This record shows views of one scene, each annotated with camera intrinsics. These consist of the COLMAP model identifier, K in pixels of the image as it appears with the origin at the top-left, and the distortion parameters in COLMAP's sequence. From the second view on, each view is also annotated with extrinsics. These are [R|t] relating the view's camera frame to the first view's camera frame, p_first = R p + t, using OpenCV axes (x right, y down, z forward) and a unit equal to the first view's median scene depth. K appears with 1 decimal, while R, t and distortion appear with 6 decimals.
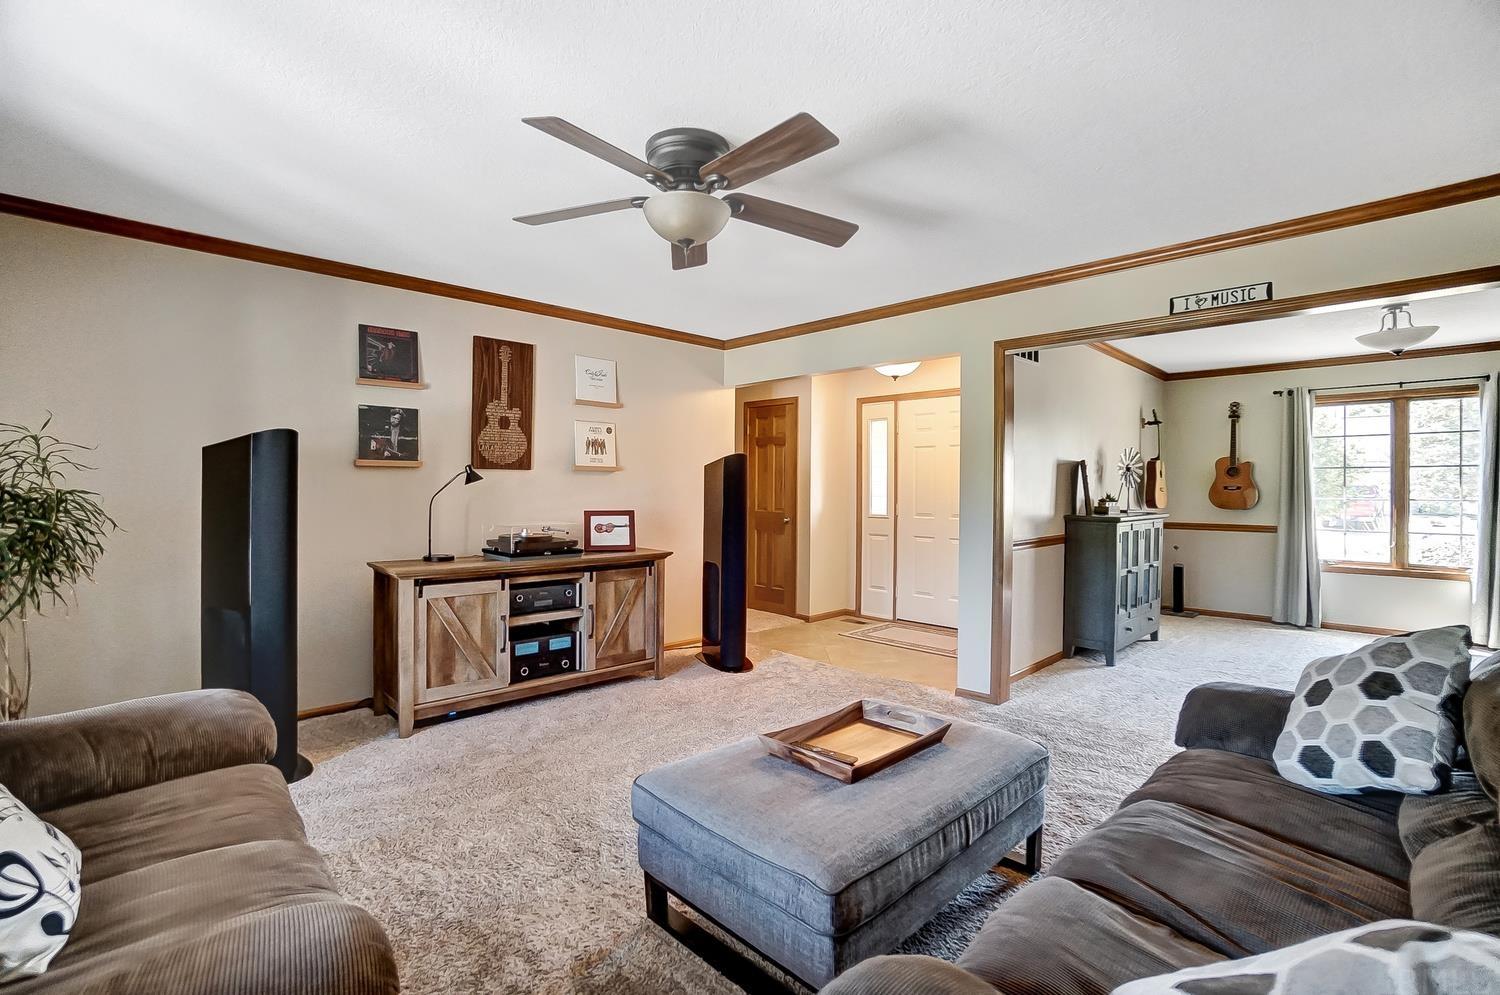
lens RADIAL K [[680.2, 0, 751.1], [0, 680.2, 491.8], [0, 0, 1]] dist [-0.042962, 0.007517]
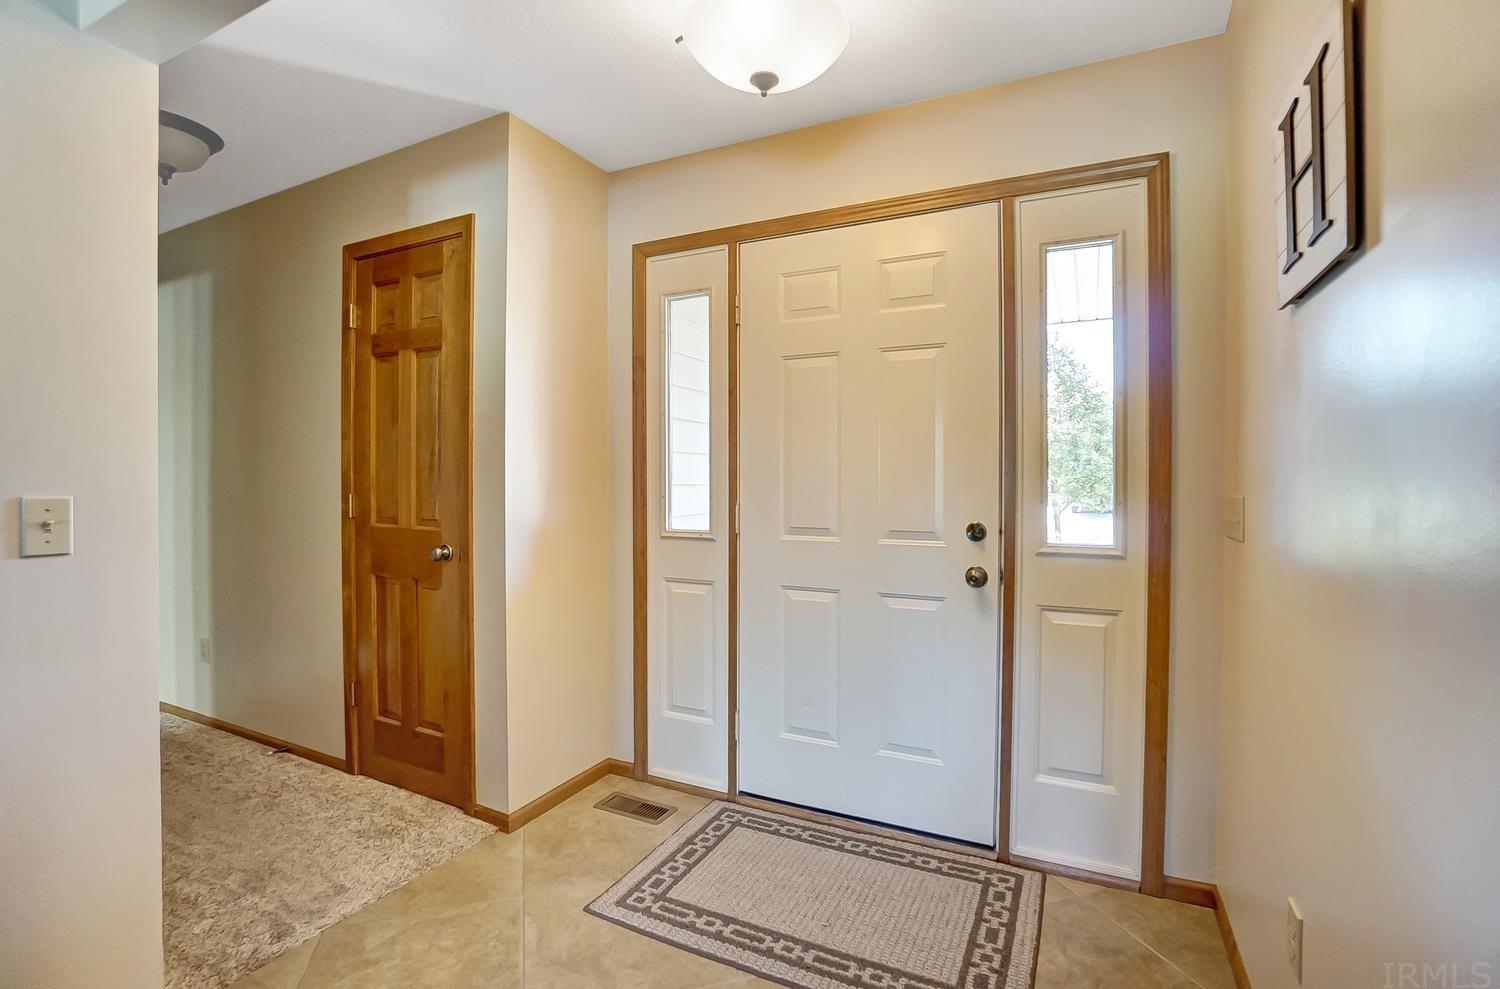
lens RADIAL K [[680.2, 0, 747.1], [0, 680.2, 490.4], [0, 0, 1]] dist [-0.042962, 0.007517]
pose [[0.944968, -0.010662, 0.326989, 0.117177], [0.007678, 0.999916, 0.010416, 0.007784], [-0.327072, -0.007332, 0.944971, 0.803483]]
